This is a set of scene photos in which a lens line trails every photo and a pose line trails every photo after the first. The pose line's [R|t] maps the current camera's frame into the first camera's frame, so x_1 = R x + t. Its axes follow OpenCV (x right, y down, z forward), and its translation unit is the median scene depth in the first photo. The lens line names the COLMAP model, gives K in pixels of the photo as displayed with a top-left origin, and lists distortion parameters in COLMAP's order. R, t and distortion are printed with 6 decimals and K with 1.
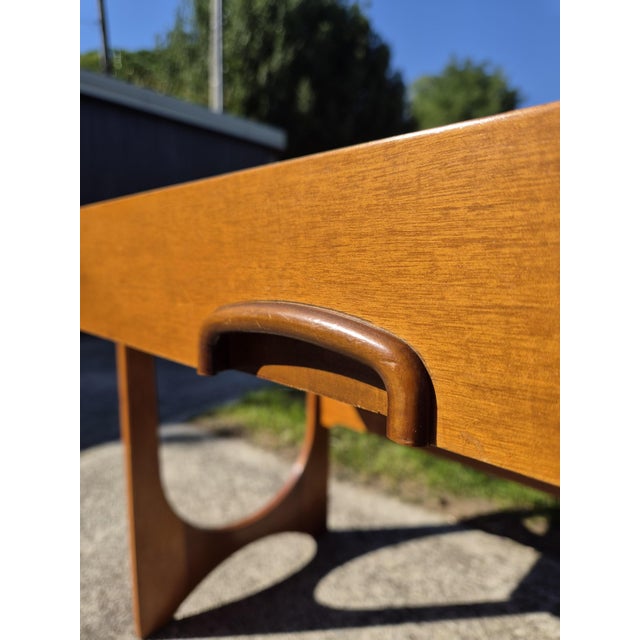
lens RADIAL K [[463.5, 0, 322.7], [0, 463.5, 321.1], [0, 0, 1]] dist [-0.027084, -0.000279]
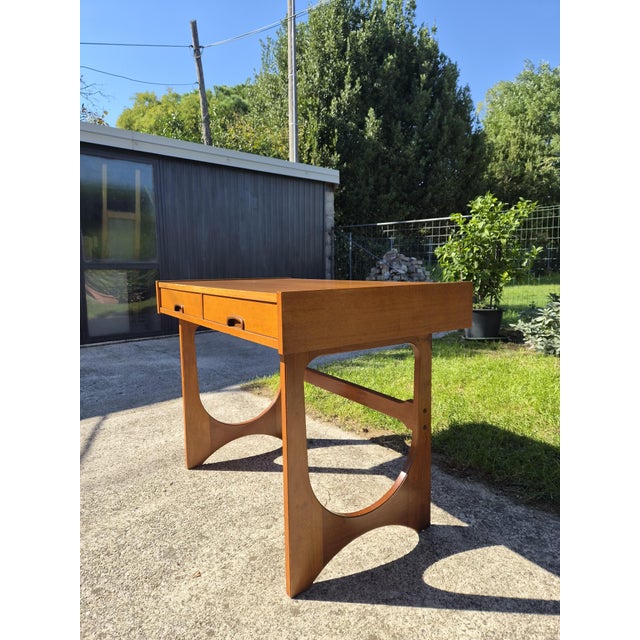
lens RADIAL K [[443.1, 0, 320.0], [0, 443.1, 319.9], [0, 0, 1]] dist [0.072899, -0.071465]
pose [[0.979029, 0.000843, -0.203722, 0.344742], [-0.002797, 0.999953, -0.009302, 0.000351], [0.203704, 0.009677, 0.978985, -0.518903]]
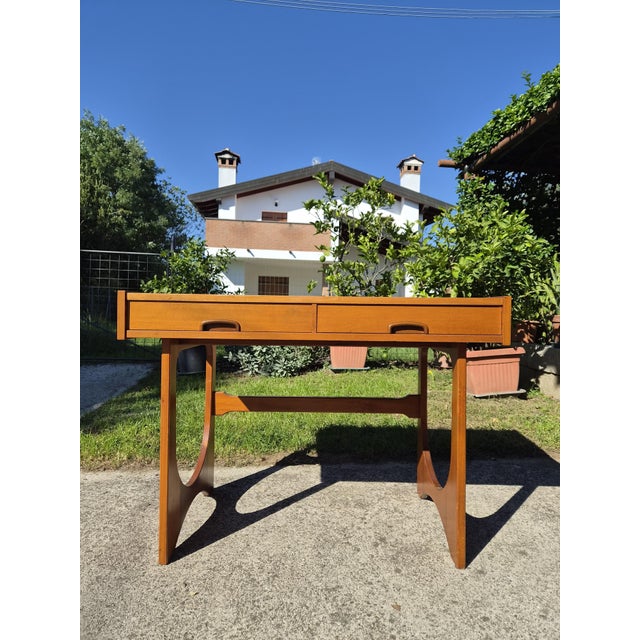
lens RADIAL K [[439.9, 0, 333.3], [0, 439.9, 317.6], [0, 0, 1]] dist [0.069204, -0.063237]
pose [[0.696002, -0.006311, 0.718012, -0.562249], [0.086497, 0.993417, -0.075113, 0.024345], [-0.712811, 0.114384, 0.691966, -0.272848]]
